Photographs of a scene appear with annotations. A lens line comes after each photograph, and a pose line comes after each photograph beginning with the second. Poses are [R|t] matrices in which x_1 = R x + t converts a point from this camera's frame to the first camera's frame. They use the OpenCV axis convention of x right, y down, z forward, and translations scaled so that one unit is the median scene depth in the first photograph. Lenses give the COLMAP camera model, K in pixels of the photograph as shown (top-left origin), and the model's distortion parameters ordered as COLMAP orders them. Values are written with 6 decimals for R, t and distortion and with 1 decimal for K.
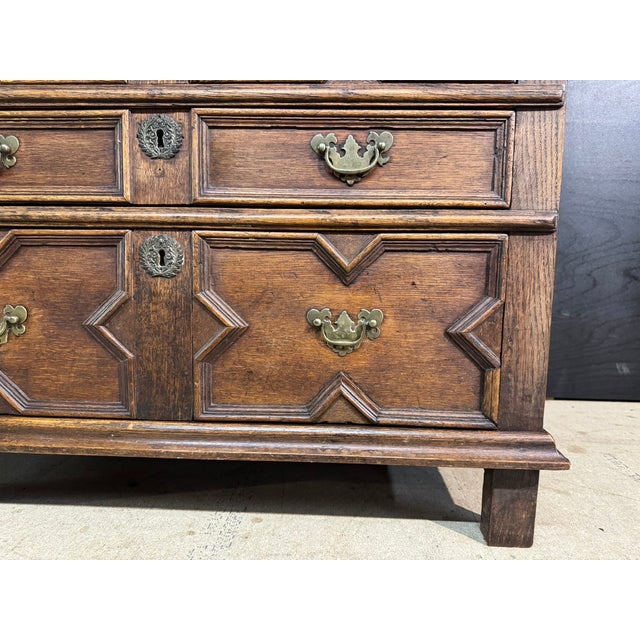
lens RADIAL K [[446.7, 0, 322.6], [0, 446.7, 308.7], [0, 0, 1]] dist [0.010781, -0.024812]
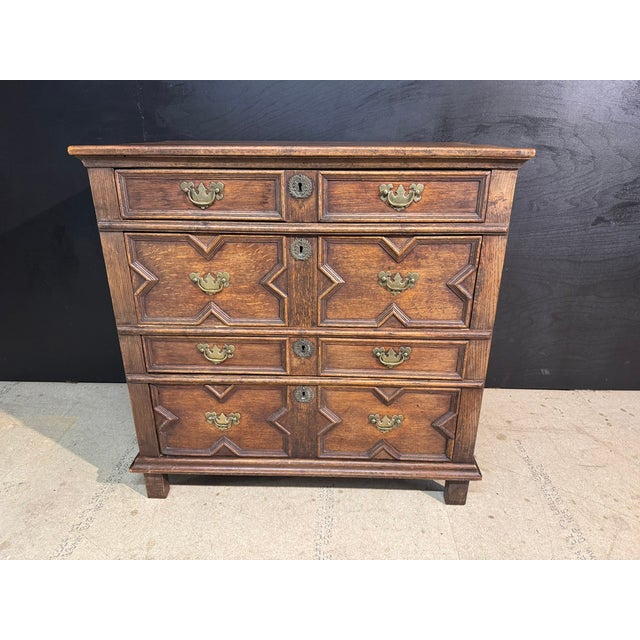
lens RADIAL K [[427.3, 0, 311.5], [0, 427.3, 310.8], [0, 0, 1]] dist [0.039879, -0.049037]
pose [[0.999727, -0.019507, -0.012849, -0.284714], [0.022103, 0.967928, 0.250252, -1.050687], [0.007555, -0.250468, 0.968095, -0.940273]]
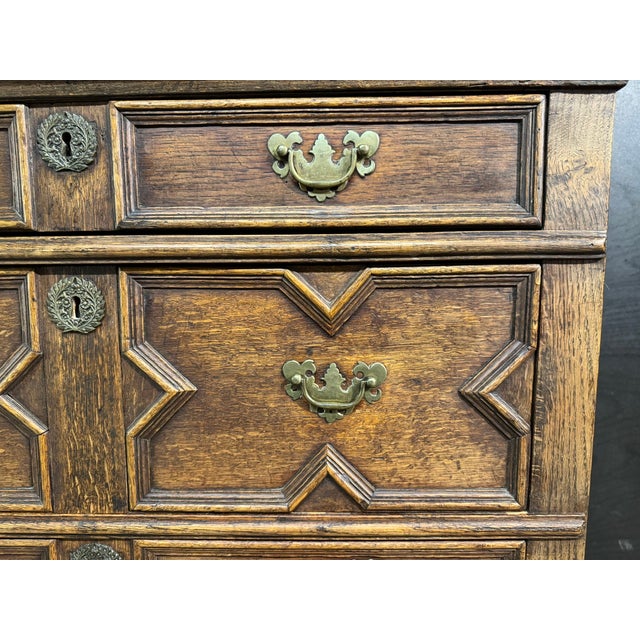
lens RADIAL K [[446.7, 0, 315.4], [0, 446.7, 314.7], [0, 0, 1]] dist [0.010781, -0.024812]
pose [[0.999348, -0.027668, 0.023190, 0.030714], [0.027683, 0.999617, -0.000332, -0.816336], [-0.023172, 0.000974, 0.999731, 0.171163]]
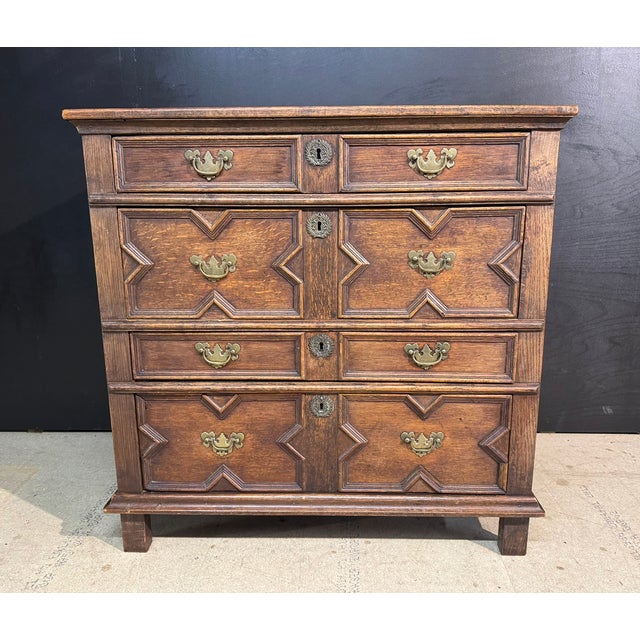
lens RADIAL K [[497.3, 0, 320.2], [0, 497.3, 312.1], [0, 0, 1]] dist [0.043582, -0.054368]
pose [[0.999635, -0.026518, -0.005124, -0.344829], [0.026865, 0.995797, 0.087554, -0.681670], [0.002781, -0.087660, 0.996147, -0.988491]]
